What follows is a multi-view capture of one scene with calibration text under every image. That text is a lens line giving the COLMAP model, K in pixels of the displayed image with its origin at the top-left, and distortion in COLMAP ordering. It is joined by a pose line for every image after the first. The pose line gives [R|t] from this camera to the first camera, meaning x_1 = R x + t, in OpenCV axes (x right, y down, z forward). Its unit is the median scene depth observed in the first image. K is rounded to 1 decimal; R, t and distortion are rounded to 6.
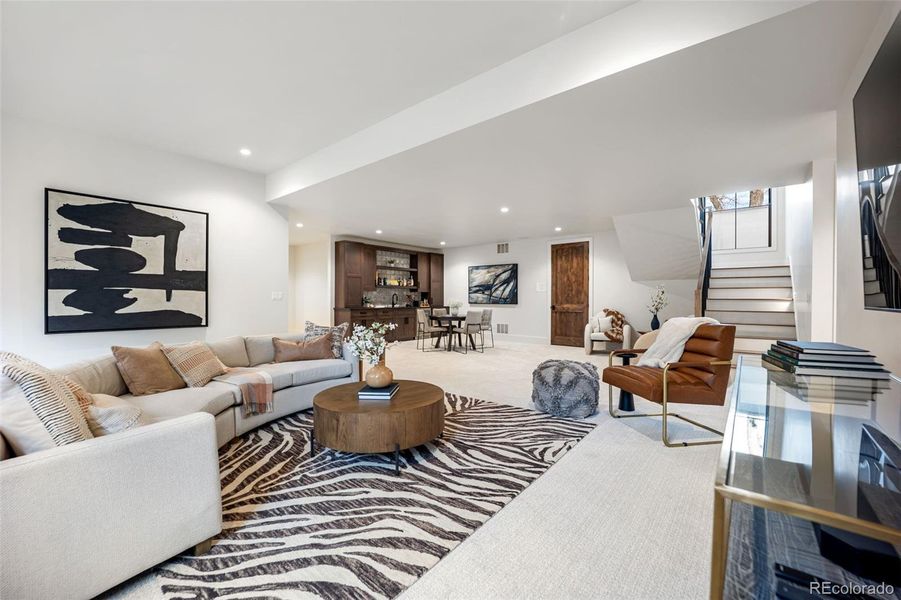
lens RADIAL K [[366.7, 0, 444.2], [0, 366.7, 301.2], [0, 0, 1]] dist [-0.021750, 0.001011]
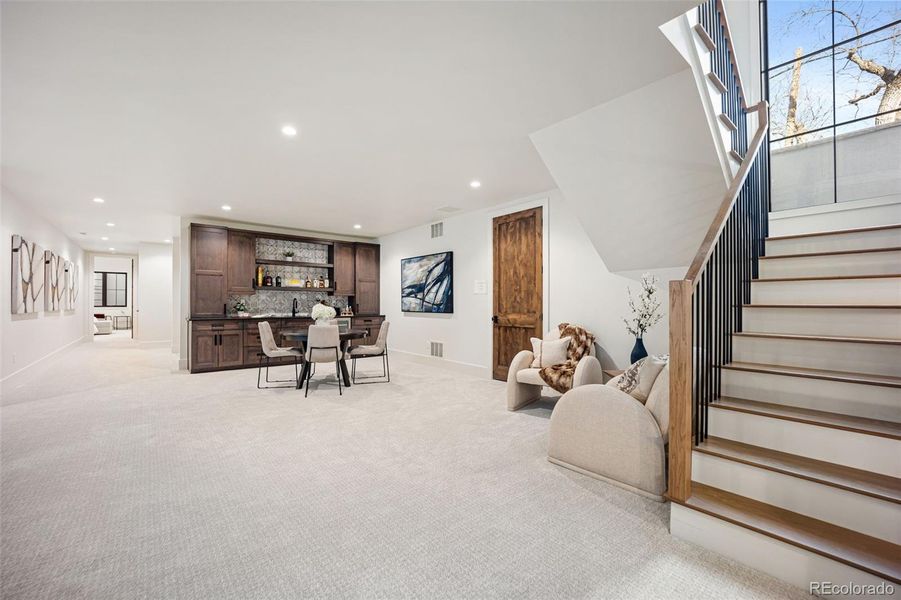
lens RADIAL K [[366.7, 0, 445.1], [0, 366.7, 304.2], [0, 0, 1]] dist [-0.021750, 0.001011]
pose [[0.981913, 0.000318, -0.189332, 0.304705], [-0.001943, 0.999963, -0.008395, -0.002432], [0.189323, 0.008611, 0.981877, 0.346387]]
